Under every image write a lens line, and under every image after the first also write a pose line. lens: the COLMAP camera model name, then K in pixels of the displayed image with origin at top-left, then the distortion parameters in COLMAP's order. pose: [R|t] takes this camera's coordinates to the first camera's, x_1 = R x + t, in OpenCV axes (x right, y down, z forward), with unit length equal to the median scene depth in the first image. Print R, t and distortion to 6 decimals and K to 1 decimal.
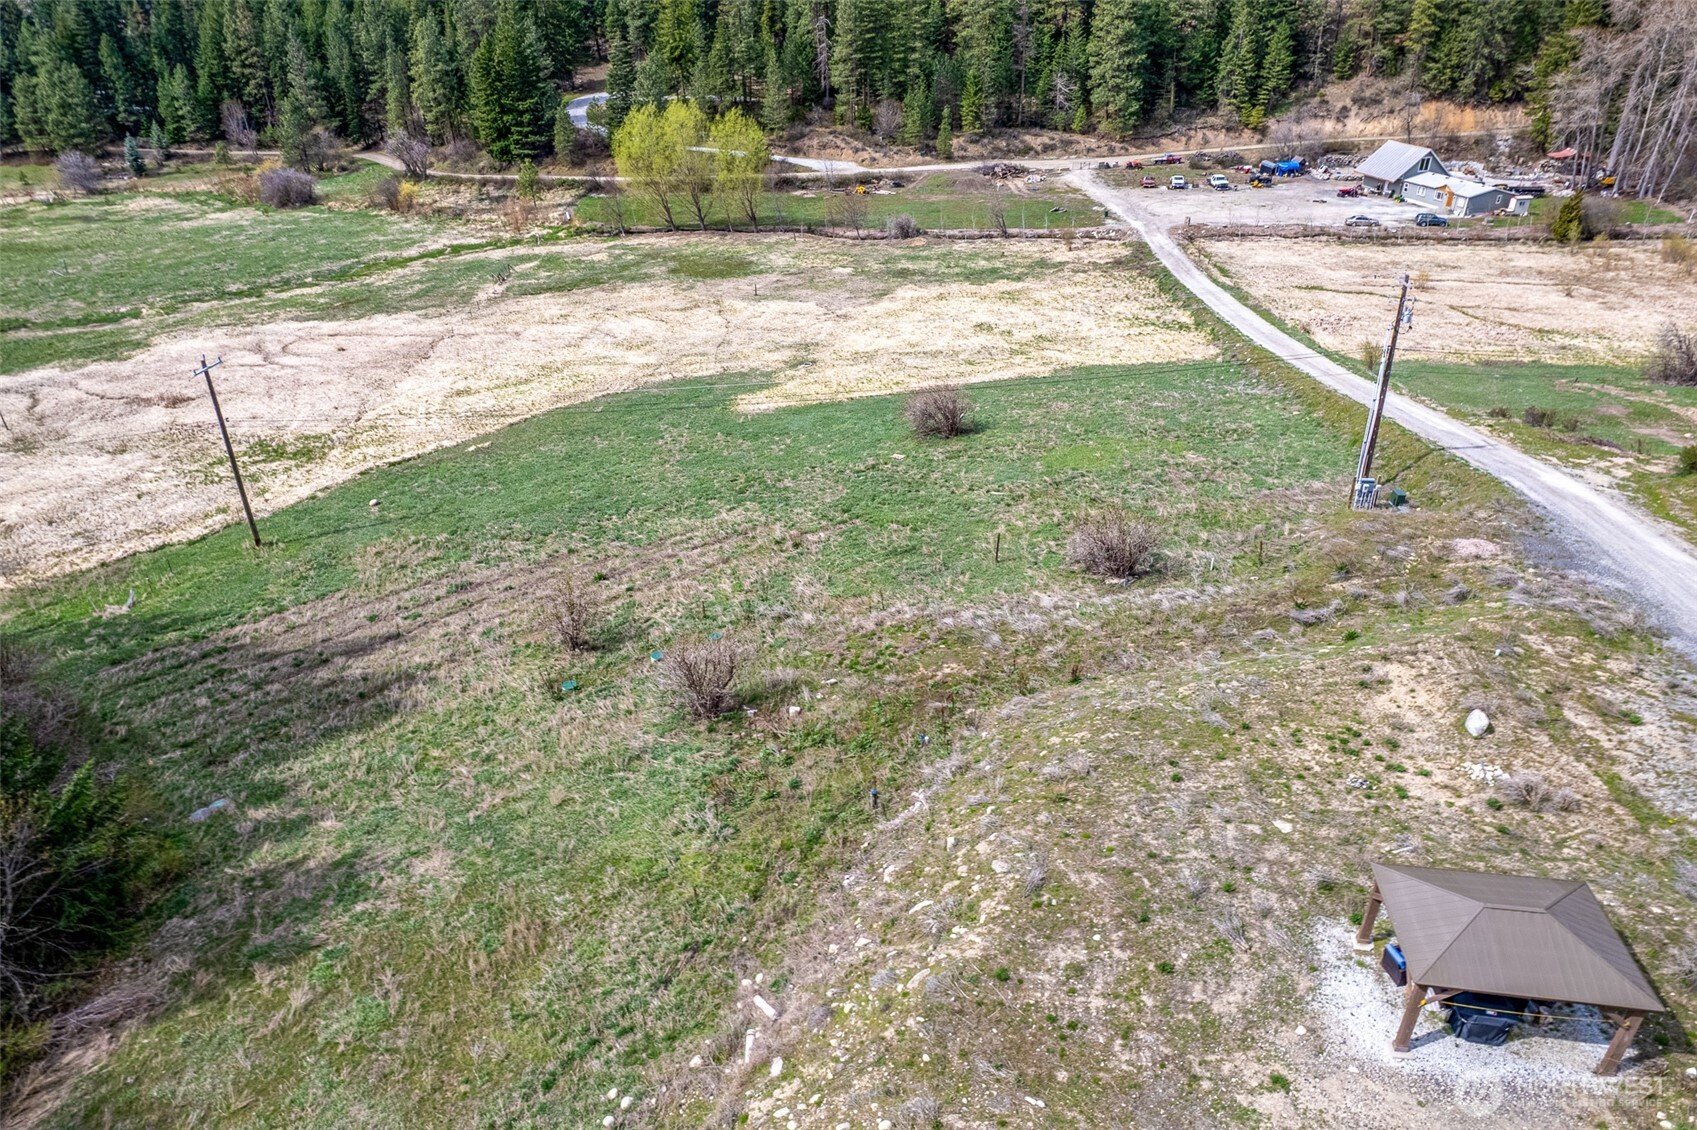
lens RADIAL K [[1069.4, 0, 858.9], [0, 1069.4, 561.9], [0, 0, 1]] dist [-0.021000, 0.002599]
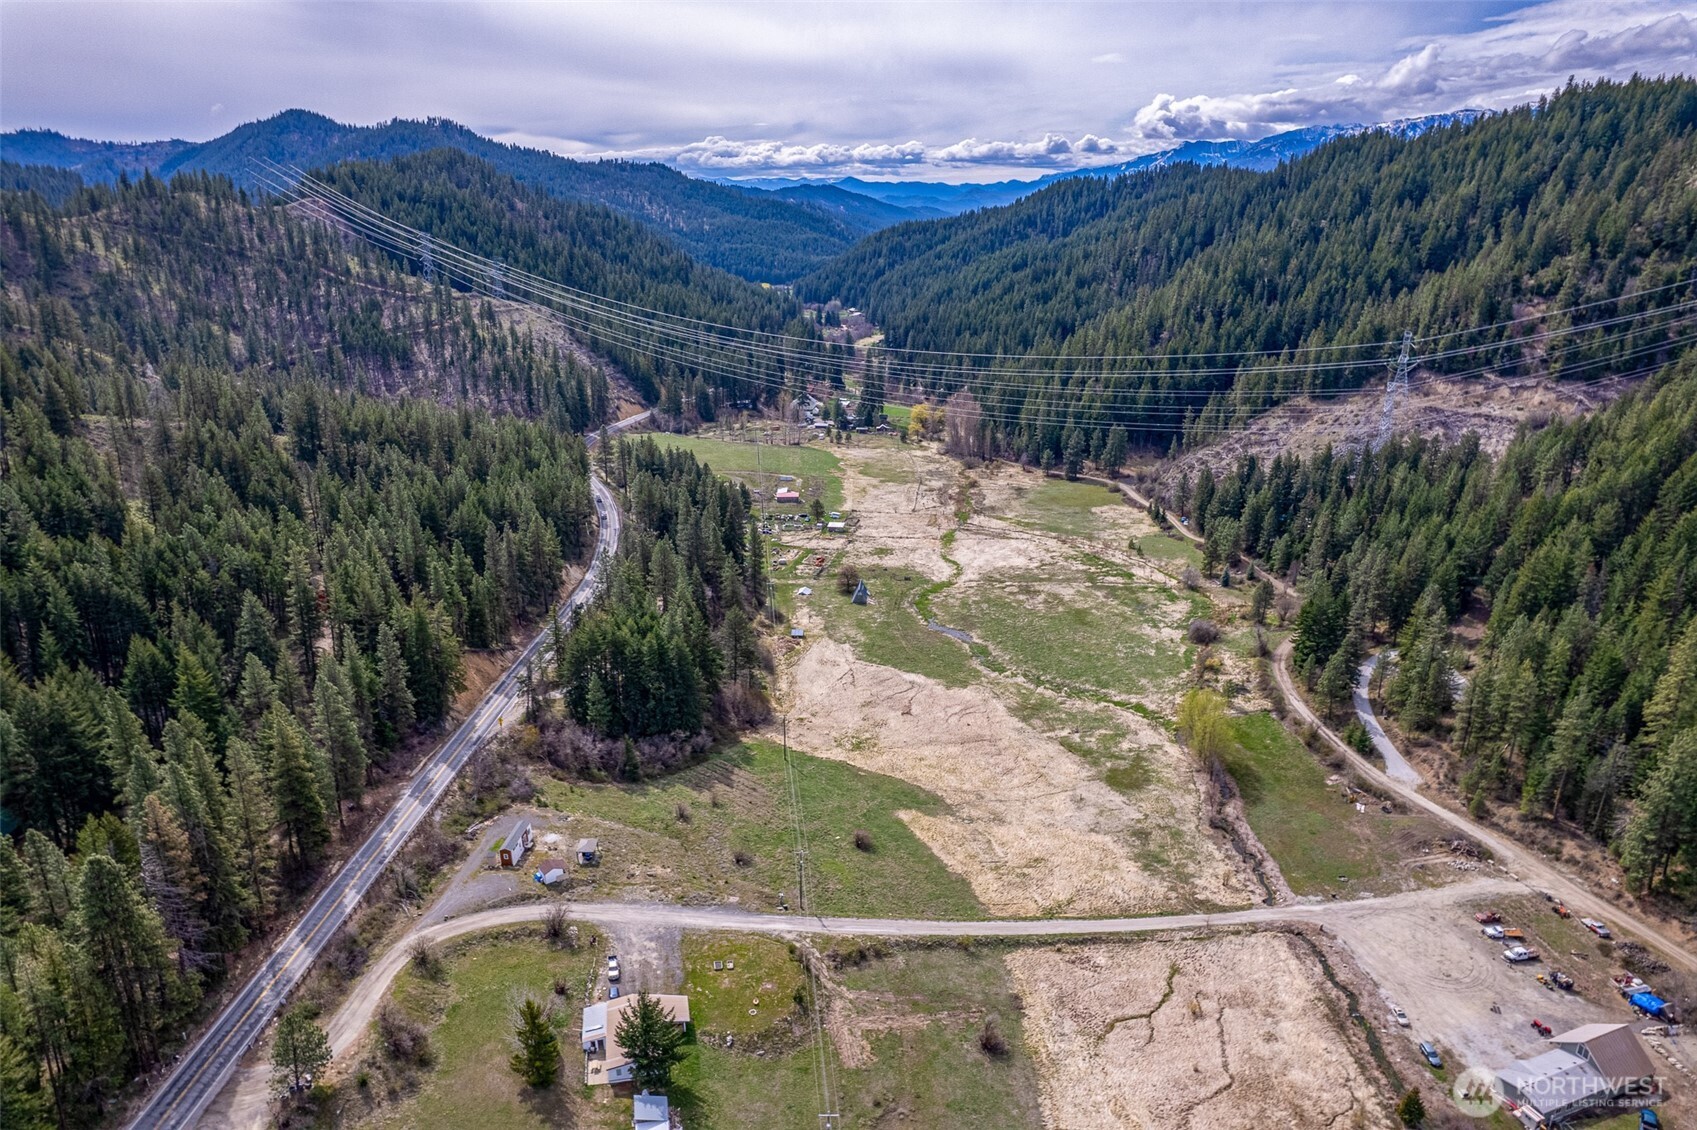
lens RADIAL K [[1069.4, 0, 858.9], [0, 1069.4, 561.9], [0, 0, 1]] dist [-0.021000, 0.002599]
pose [[0.185169, 0.323502, -0.927933, 1.323927], [-0.486368, 0.850671, 0.199512, -0.709067], [0.853908, 0.414373, 0.314859, -0.139704]]
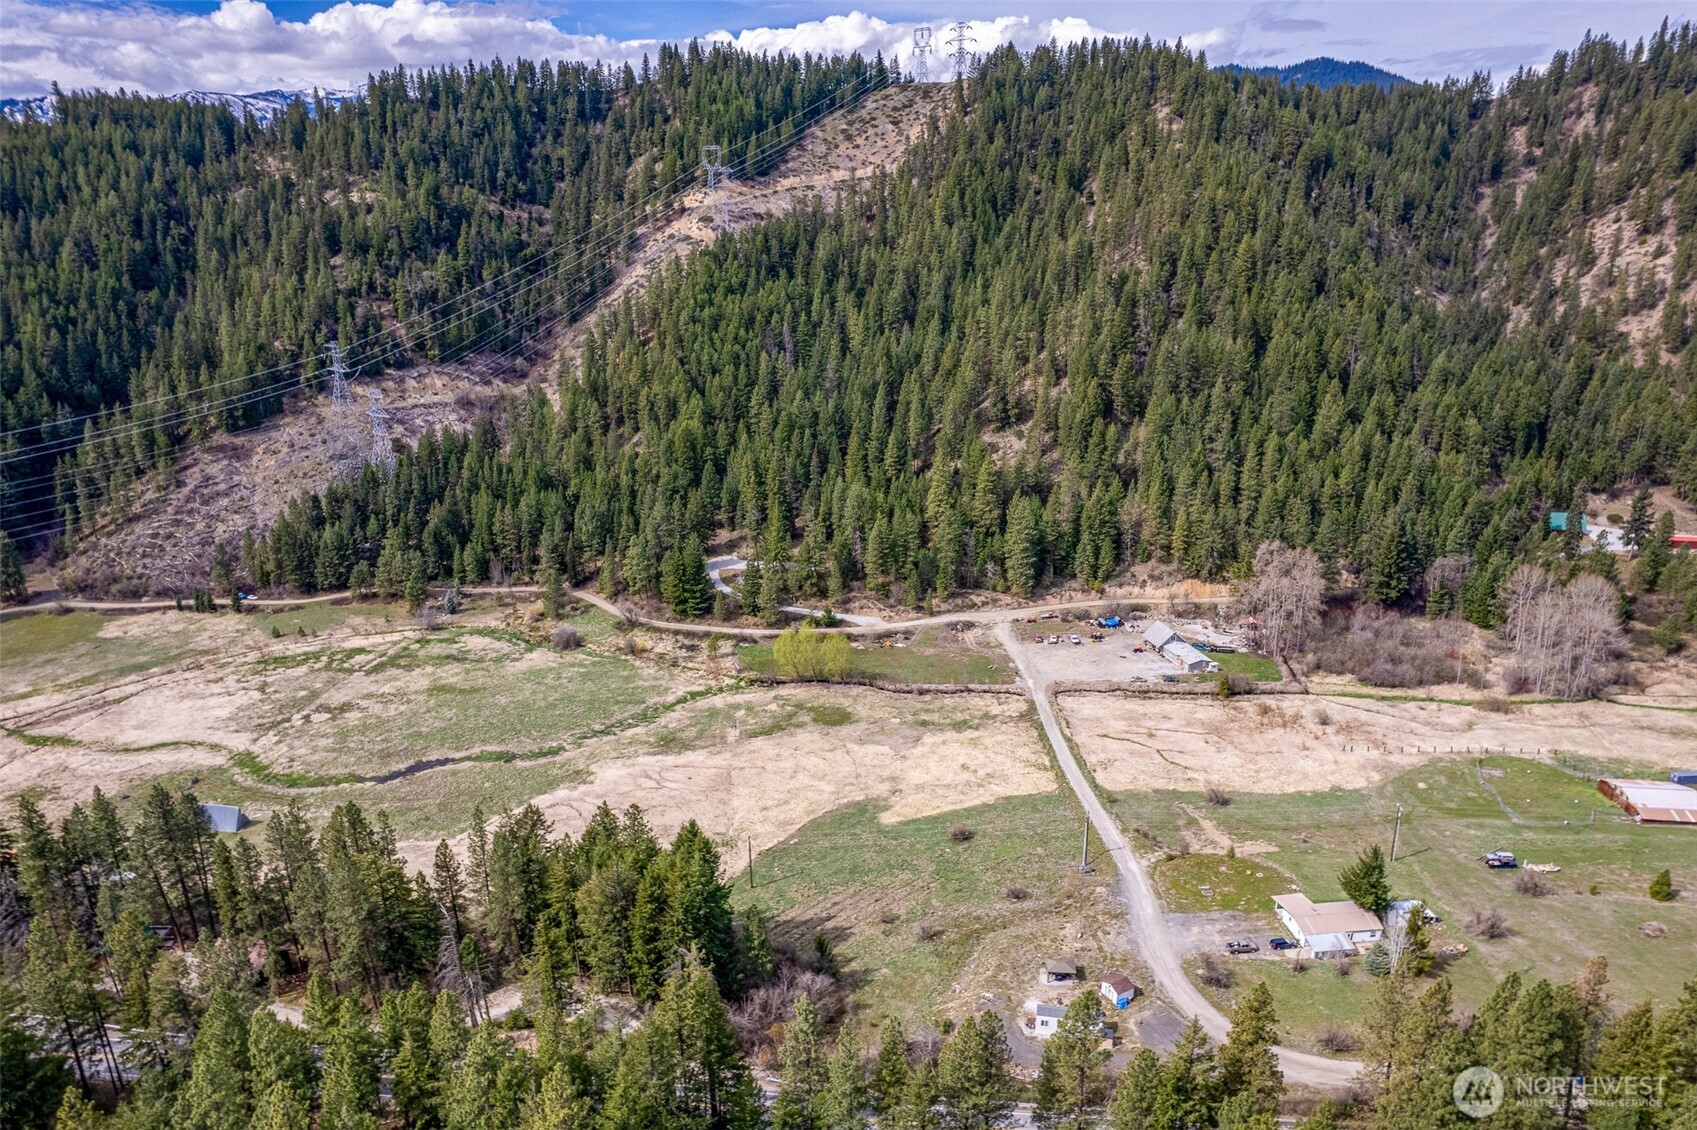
lens RADIAL K [[1069.4, 0, 858.9], [0, 1069.4, 561.9], [0, 0, 1]] dist [-0.021000, 0.002599]
pose [[0.998293, -0.011907, 0.057173, -0.192817], [0.022421, 0.982112, -0.186957, -0.171266], [-0.053924, 0.187919, 0.980703, -1.087234]]
